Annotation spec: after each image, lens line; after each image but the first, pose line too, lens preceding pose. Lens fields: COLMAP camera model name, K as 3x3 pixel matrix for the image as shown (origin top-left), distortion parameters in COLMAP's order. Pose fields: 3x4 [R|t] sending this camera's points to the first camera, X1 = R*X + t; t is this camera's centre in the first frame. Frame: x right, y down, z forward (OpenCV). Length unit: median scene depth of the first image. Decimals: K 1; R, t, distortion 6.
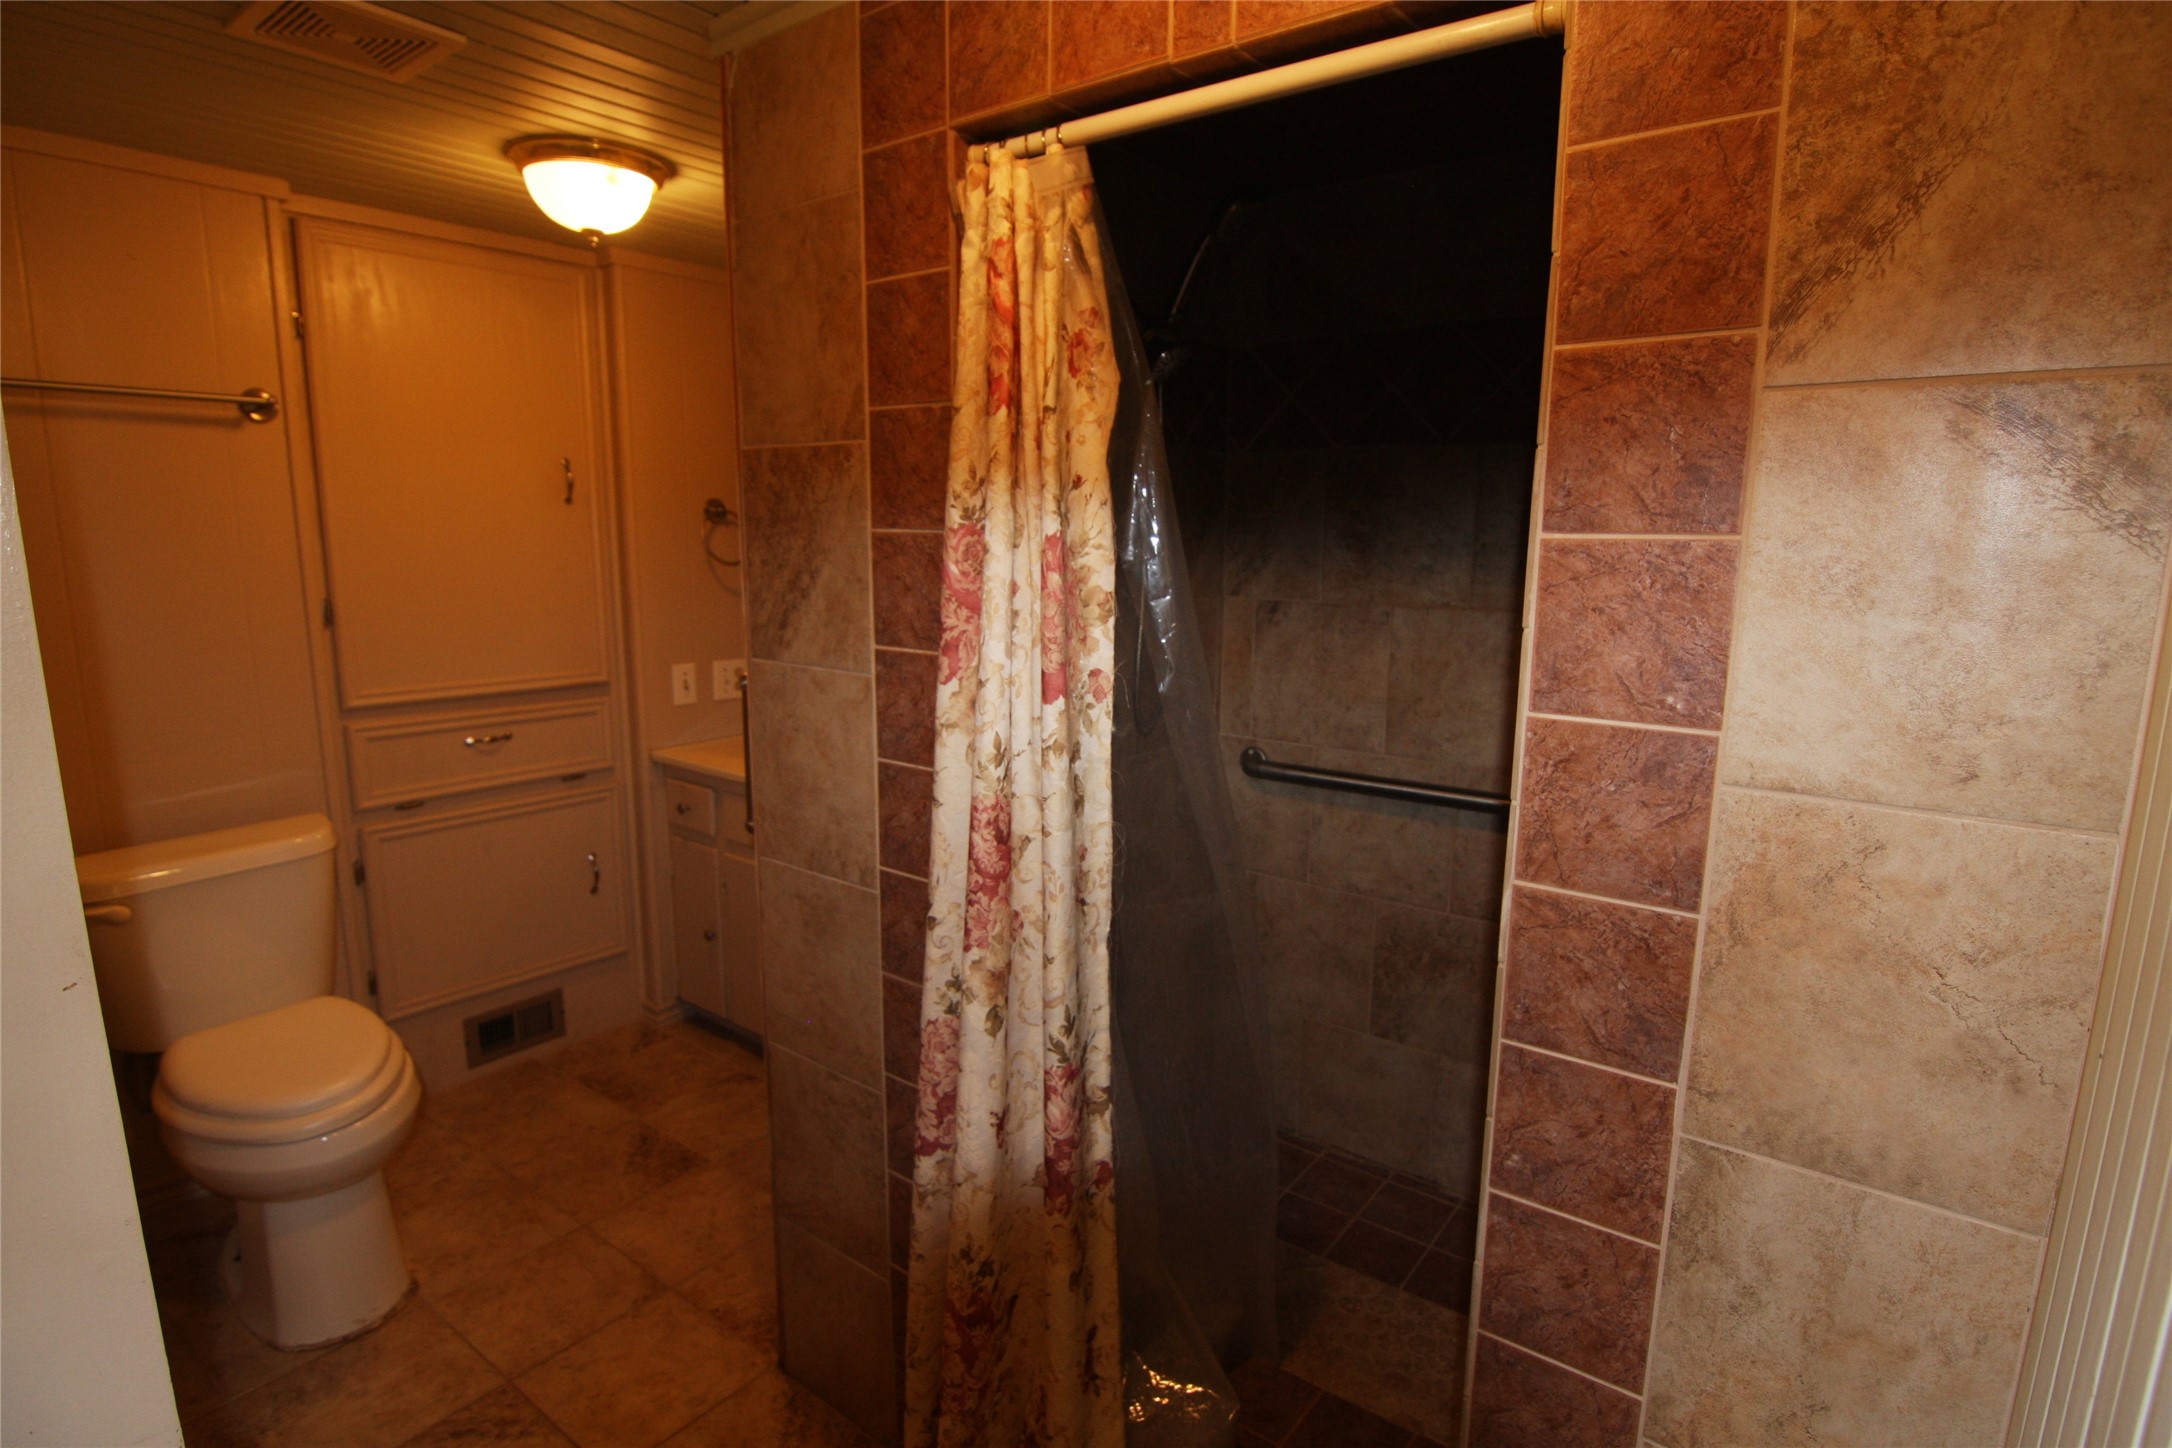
lens RADIAL K [[1113.3, 0, 1088.1], [0, 1113.3, 727.7], [0, 0, 1]] dist [-0.010643, -0.007533]
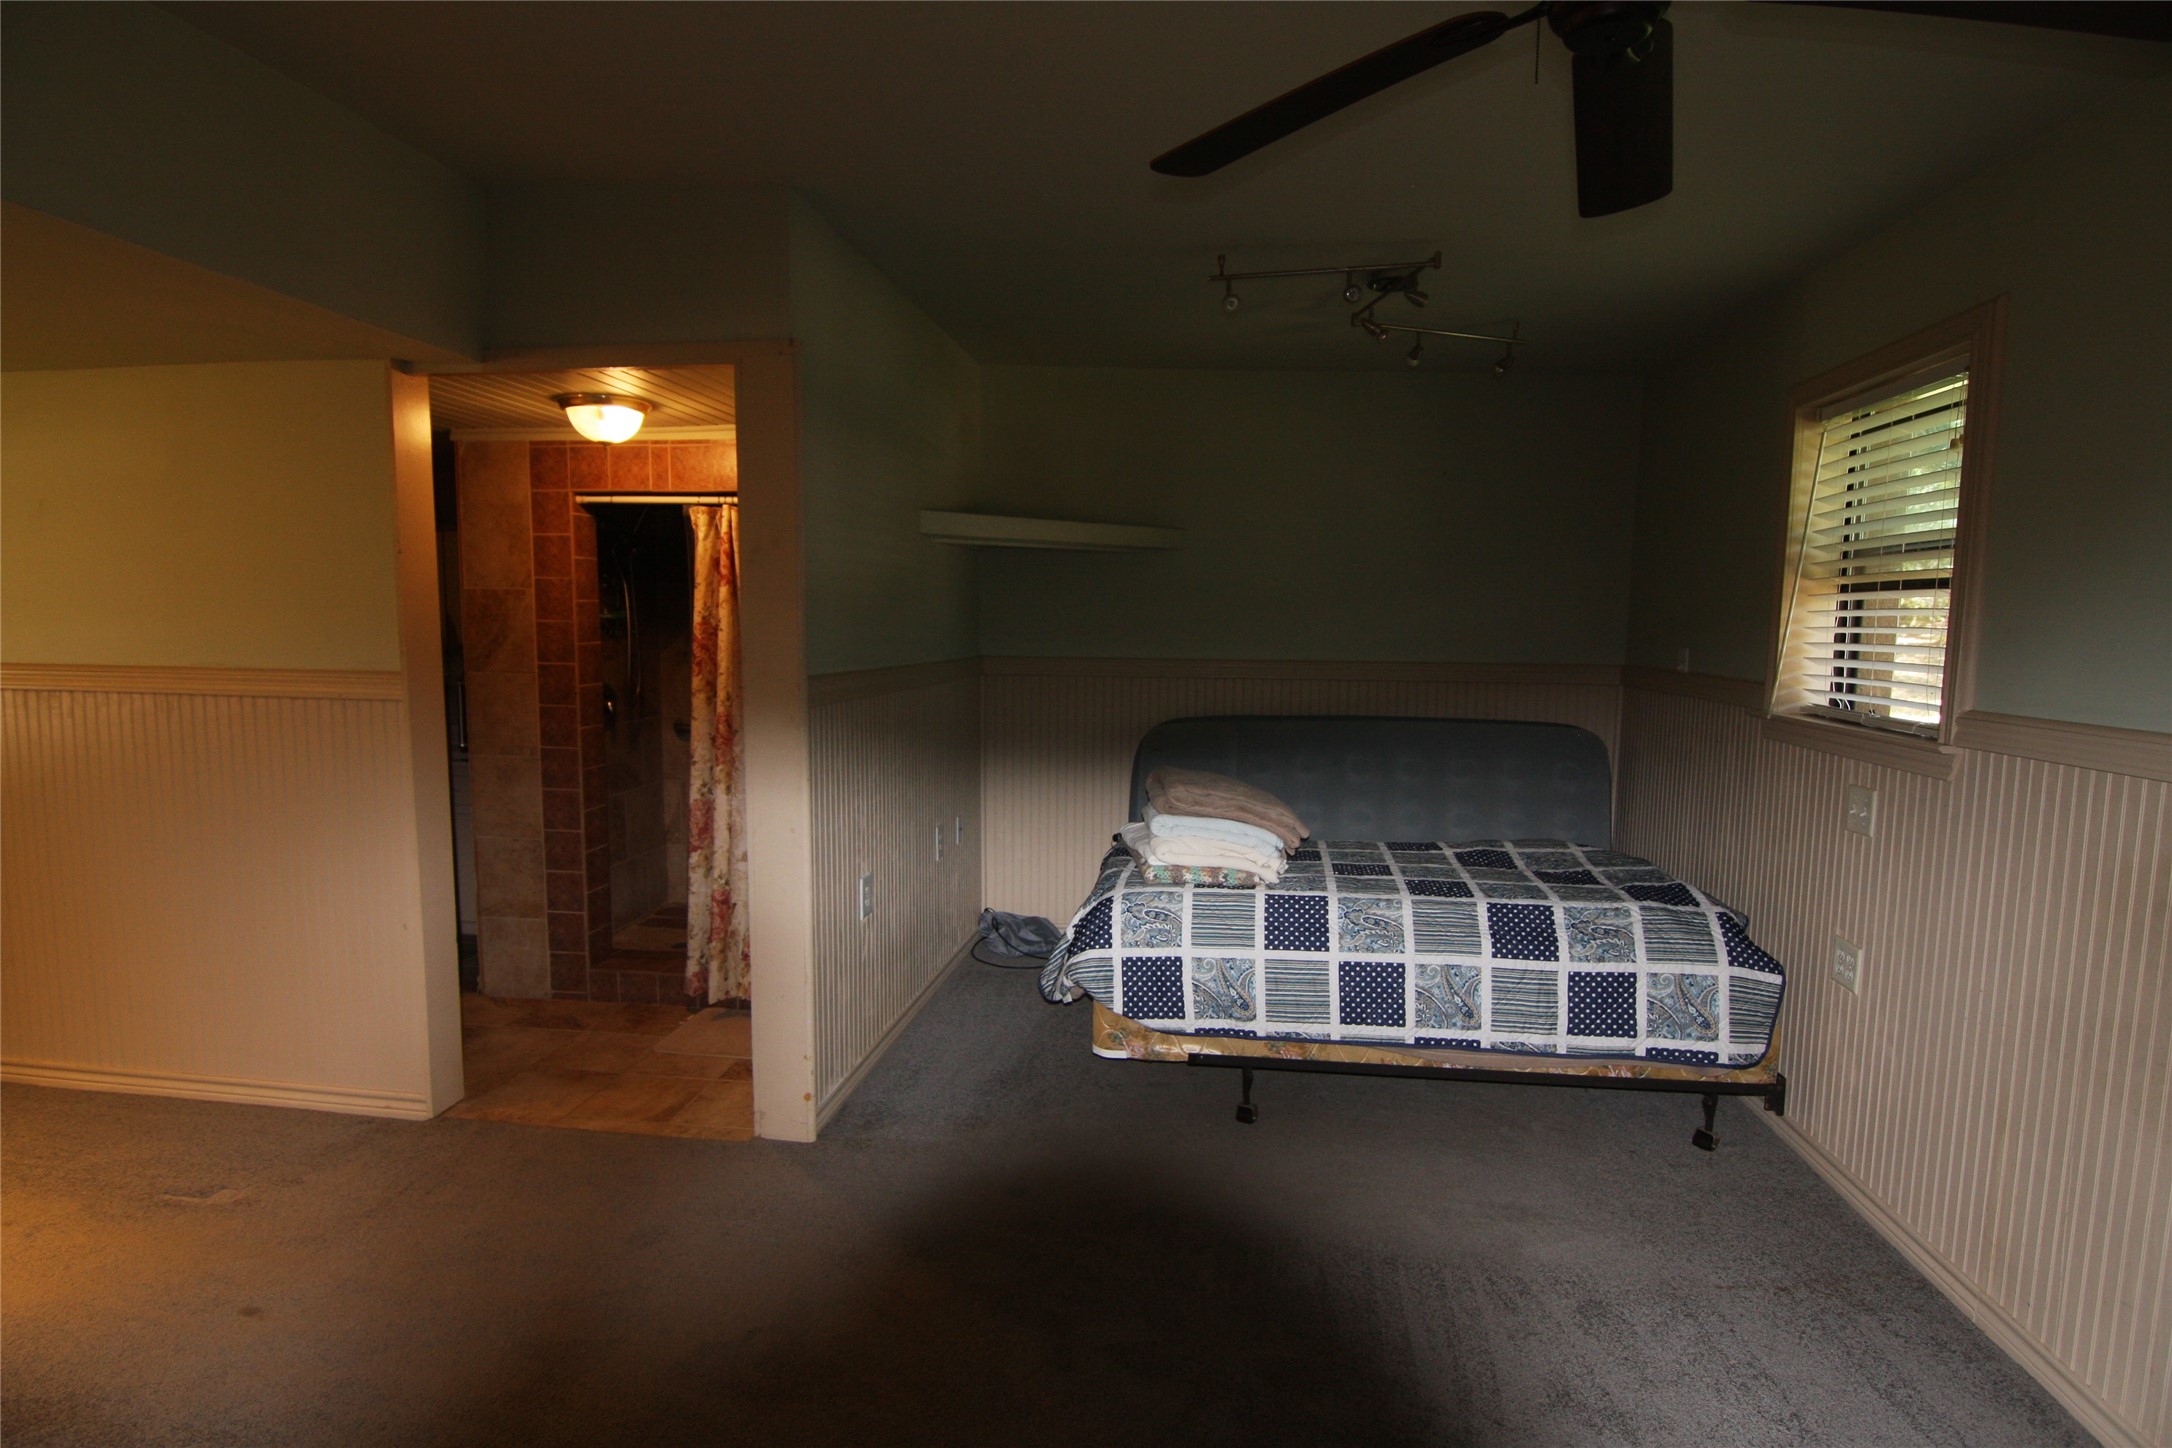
lens RADIAL K [[1113.3, 0, 1090.9], [0, 1113.3, 729.6], [0, 0, 1]] dist [-0.010643, -0.007533]
pose [[0.858505, -0.052332, 0.510129, -0.424994], [0.089402, 0.994819, -0.048401, 0.343169], [-0.504953, 0.087159, 0.858735, -2.008787]]
